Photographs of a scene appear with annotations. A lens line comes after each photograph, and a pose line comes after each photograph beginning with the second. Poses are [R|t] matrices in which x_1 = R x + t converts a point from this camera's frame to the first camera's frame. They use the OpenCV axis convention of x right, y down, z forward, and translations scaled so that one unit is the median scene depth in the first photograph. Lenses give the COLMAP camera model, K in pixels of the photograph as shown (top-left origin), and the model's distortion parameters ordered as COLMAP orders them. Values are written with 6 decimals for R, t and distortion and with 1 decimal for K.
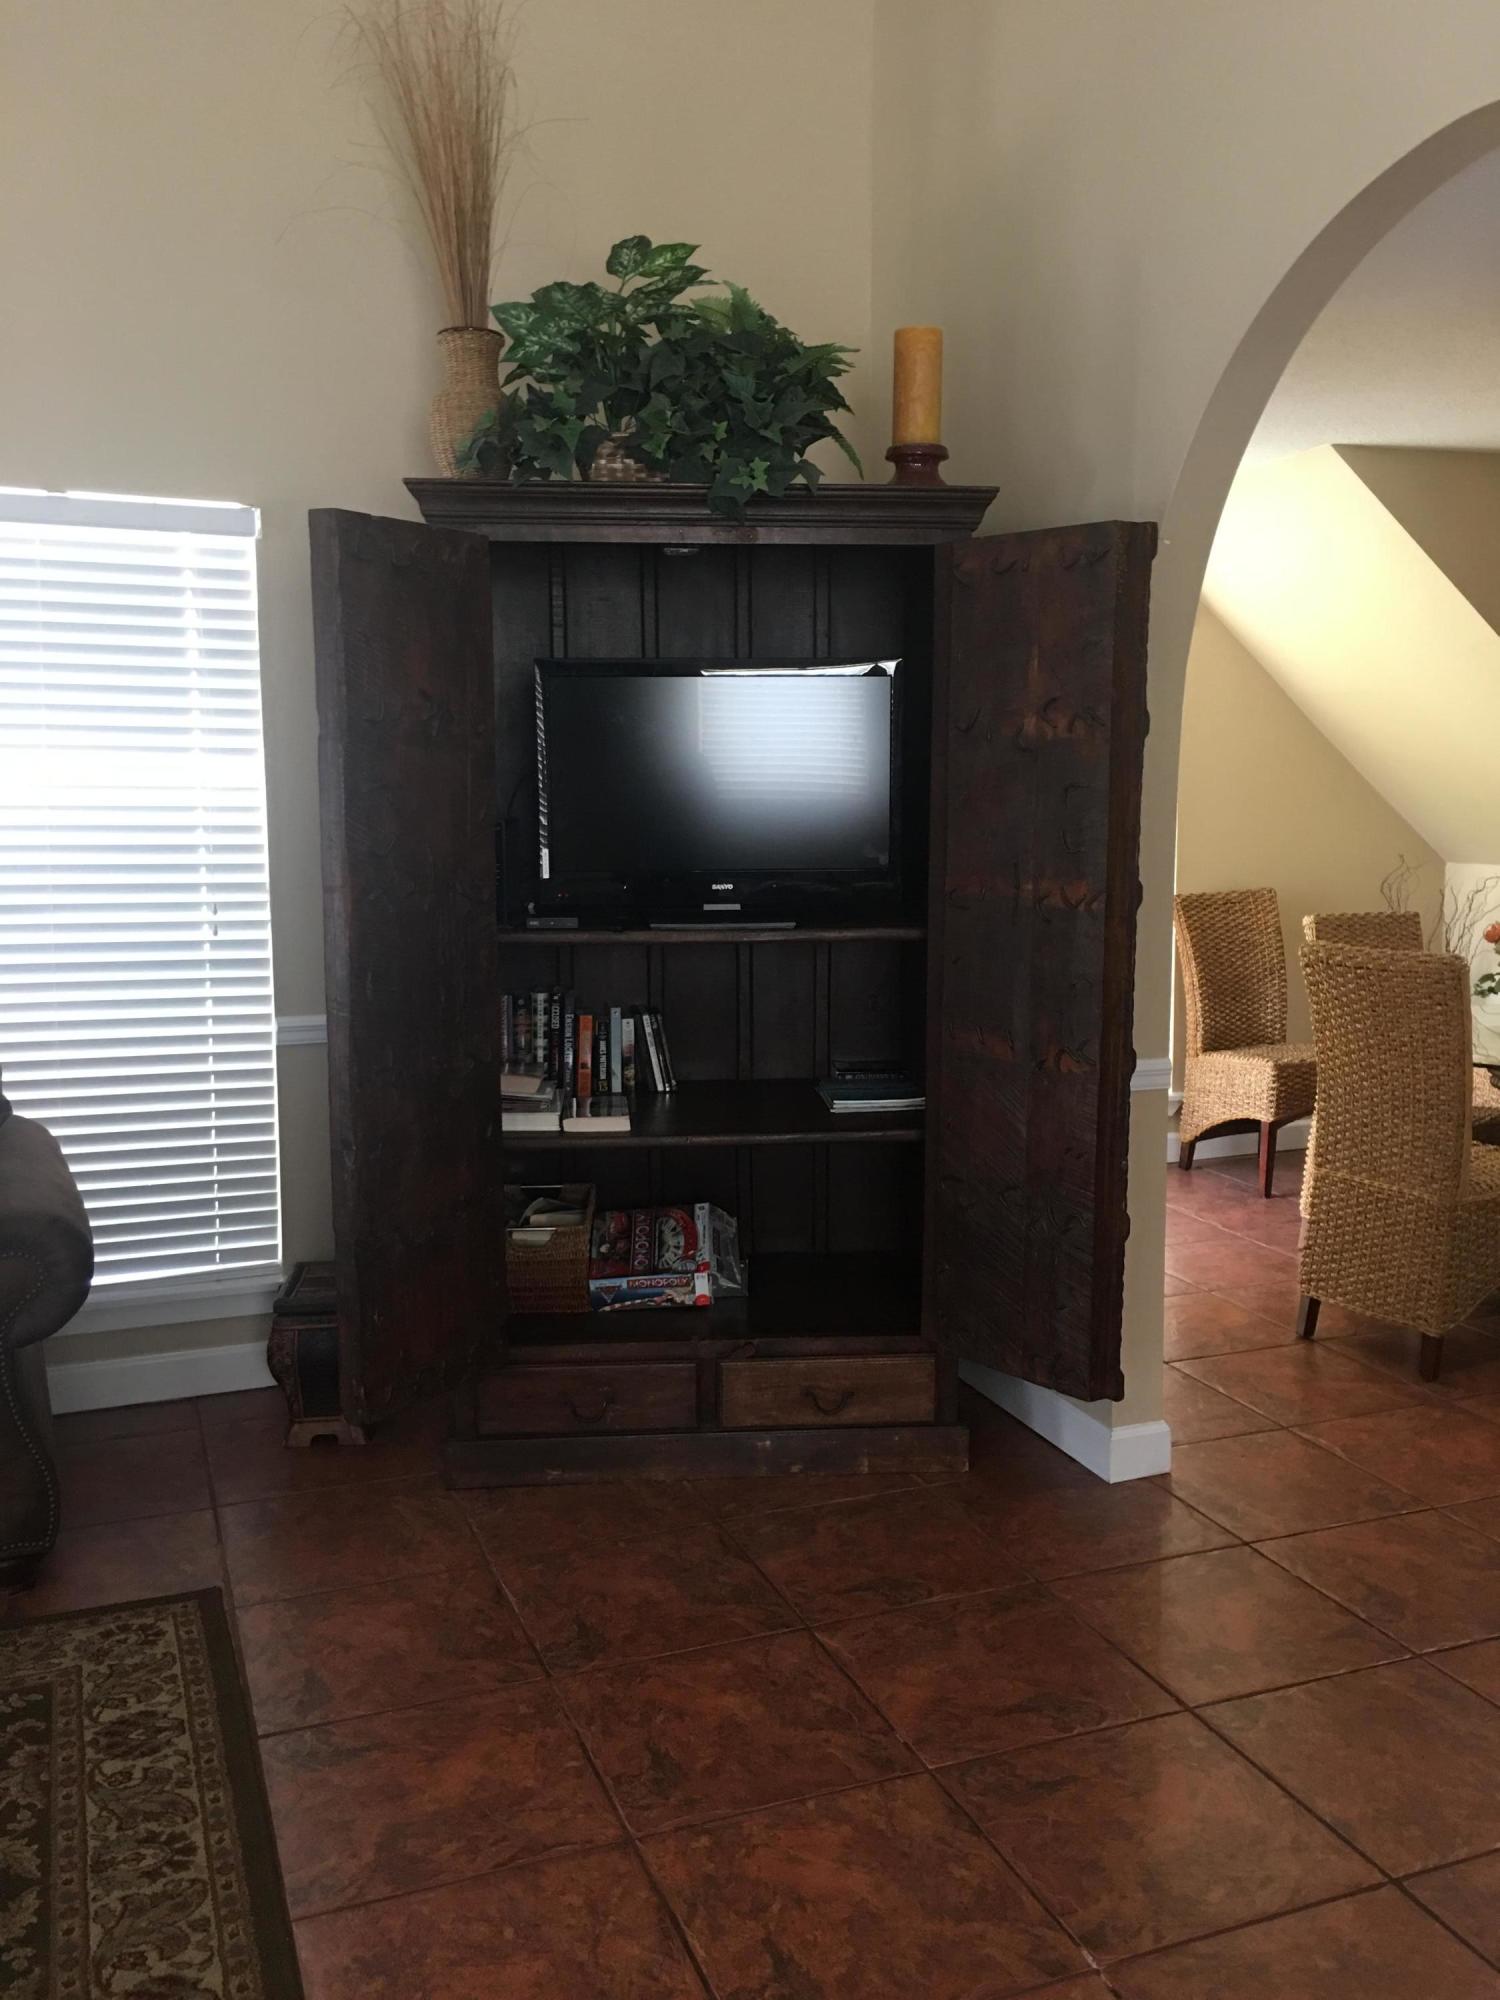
lens RADIAL K [[1702.4, 0, 753.9], [0, 1702.4, 990.5], [0, 0, 1]] dist [0.051211, -0.052195]
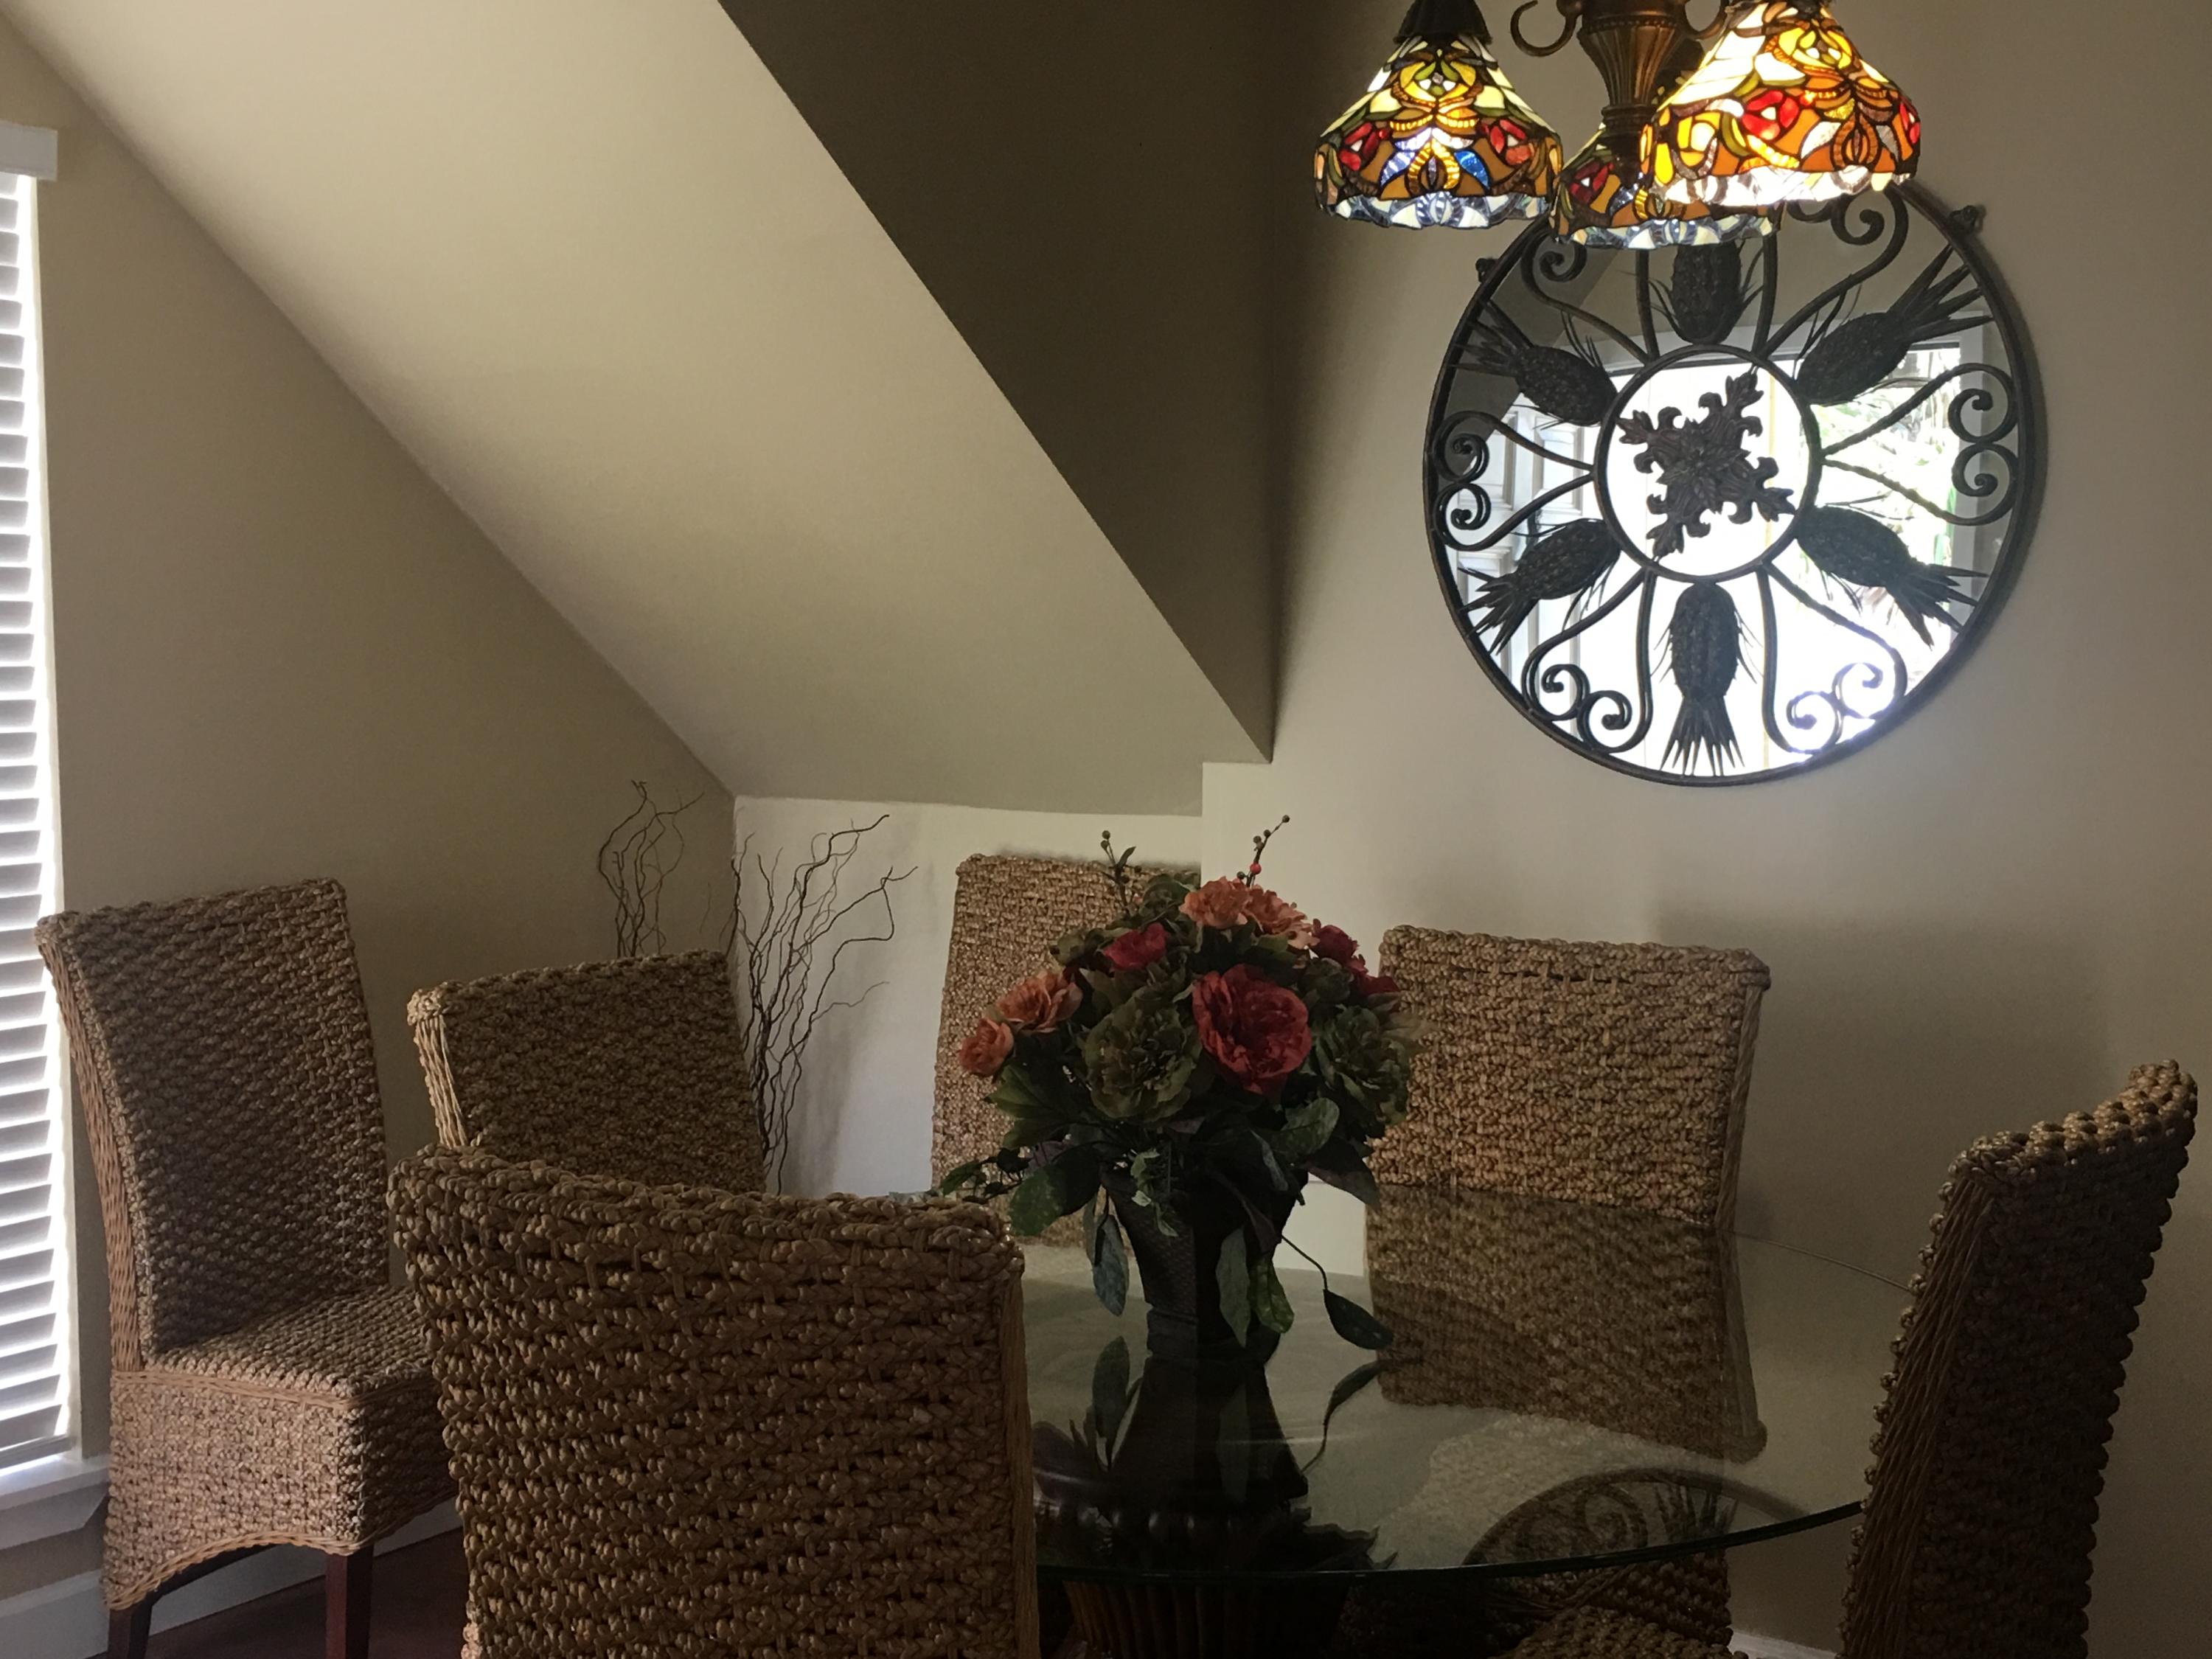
lens RADIAL K [[2652.9, 0, 1104.9], [0, 2652.9, 823.7], [0, 0, 1]] dist [0.020075, 0.000000]
pose [[0.848108, -0.032465, 0.528828, 0.140609], [0.060768, 0.997495, -0.036220, -0.041499], [-0.526327, 0.062854, 0.847956, 0.420259]]
